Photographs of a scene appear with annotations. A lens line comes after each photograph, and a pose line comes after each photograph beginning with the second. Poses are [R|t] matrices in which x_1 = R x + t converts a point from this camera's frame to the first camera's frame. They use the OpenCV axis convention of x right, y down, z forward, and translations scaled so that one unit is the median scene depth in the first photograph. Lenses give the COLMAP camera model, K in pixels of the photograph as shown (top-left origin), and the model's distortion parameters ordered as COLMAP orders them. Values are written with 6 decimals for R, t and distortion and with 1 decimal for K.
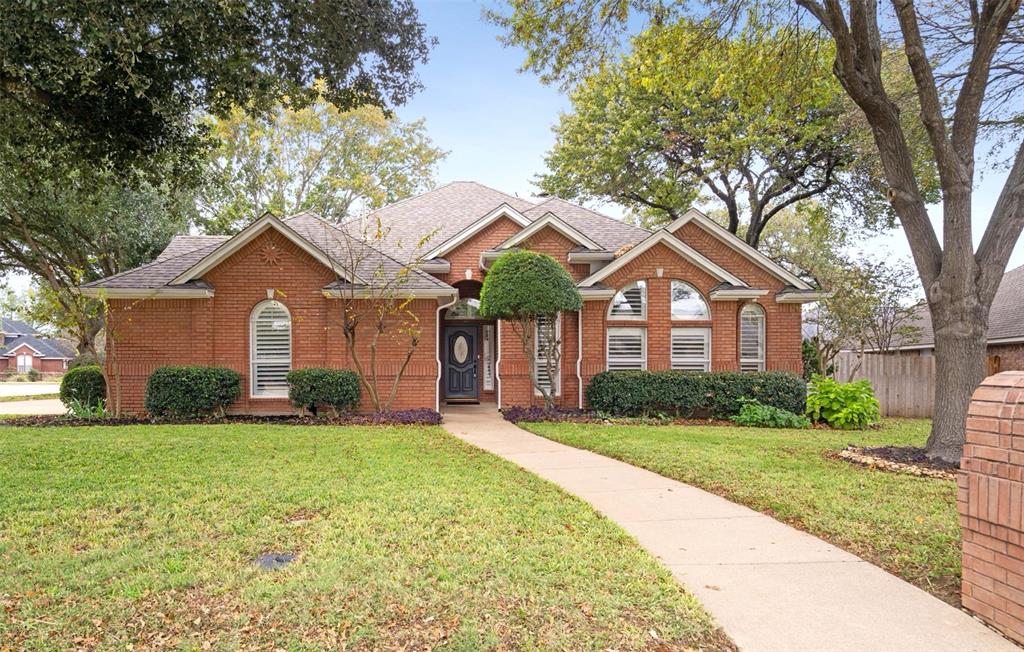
lens RADIAL K [[653.6, 0, 510.7], [0, 653.6, 378.5], [0, 0, 1]] dist [0.000396, -0.000736]
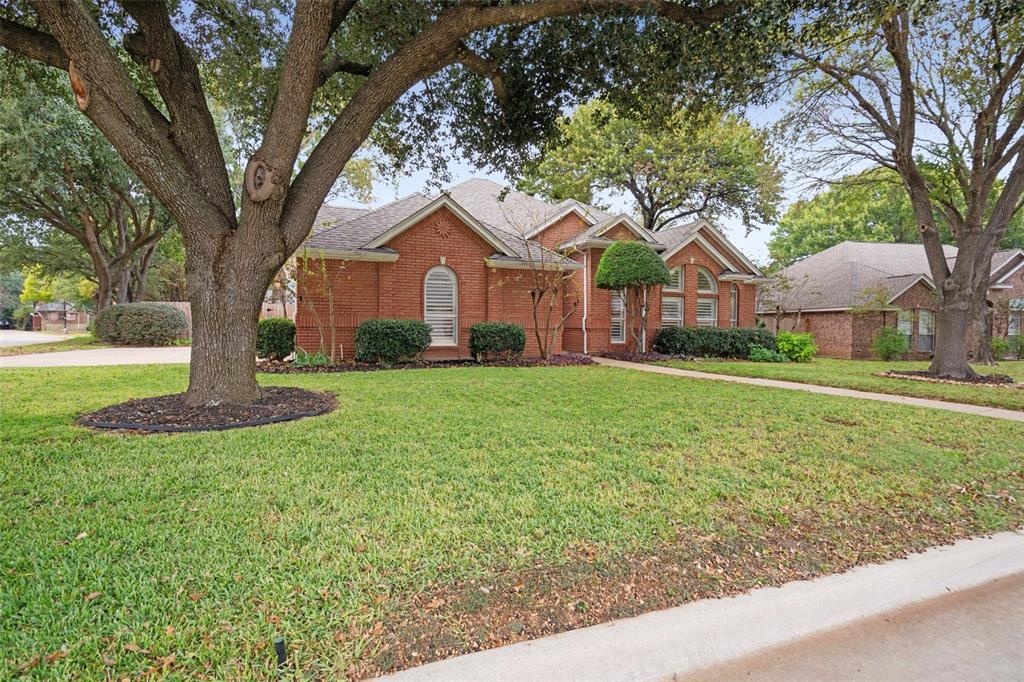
lens RADIAL K [[489.3, 0, 512.0], [0, 489.3, 341.0], [0, 0, 1]] dist [0.001374, 0.000493]
pose [[0.935908, -0.002823, 0.352232, -0.558109], [-0.004686, 0.999780, 0.020463, 0.000994], [-0.352212, -0.020802, 0.935689, 0.092707]]
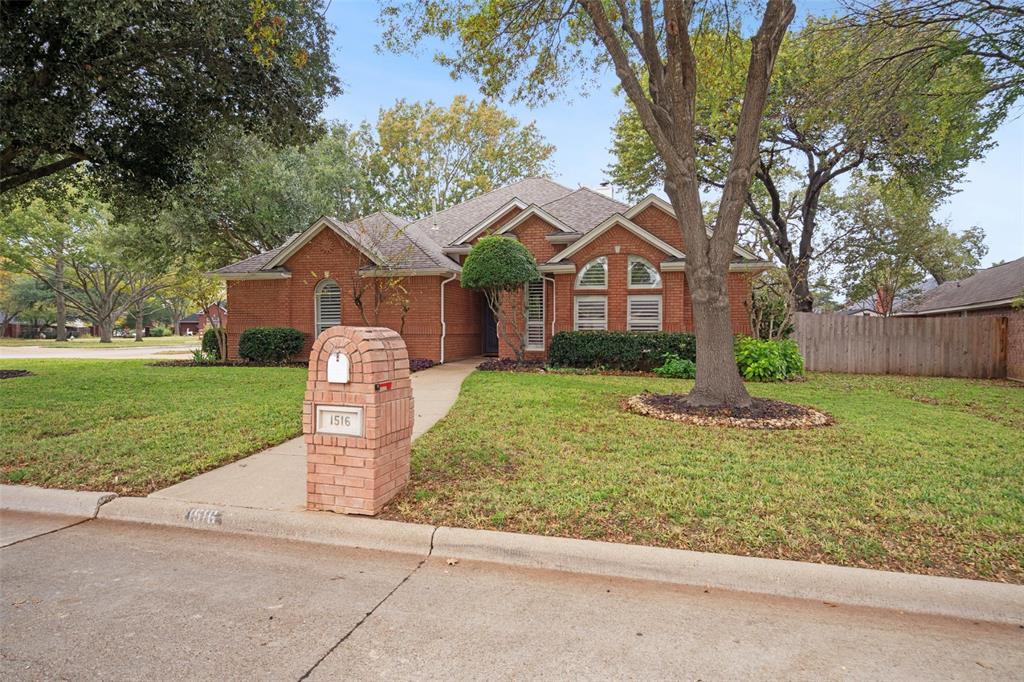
lens RADIAL K [[544.7, 0, 512.0], [0, 544.7, 341.0], [0, 0, 1]] dist [-0.004542, -0.000514]
pose [[0.971124, 0.006143, -0.238497, 0.283085], [-0.004721, 0.999968, 0.006533, 0.001881], [0.238529, -0.005218, 0.971121, -0.025075]]
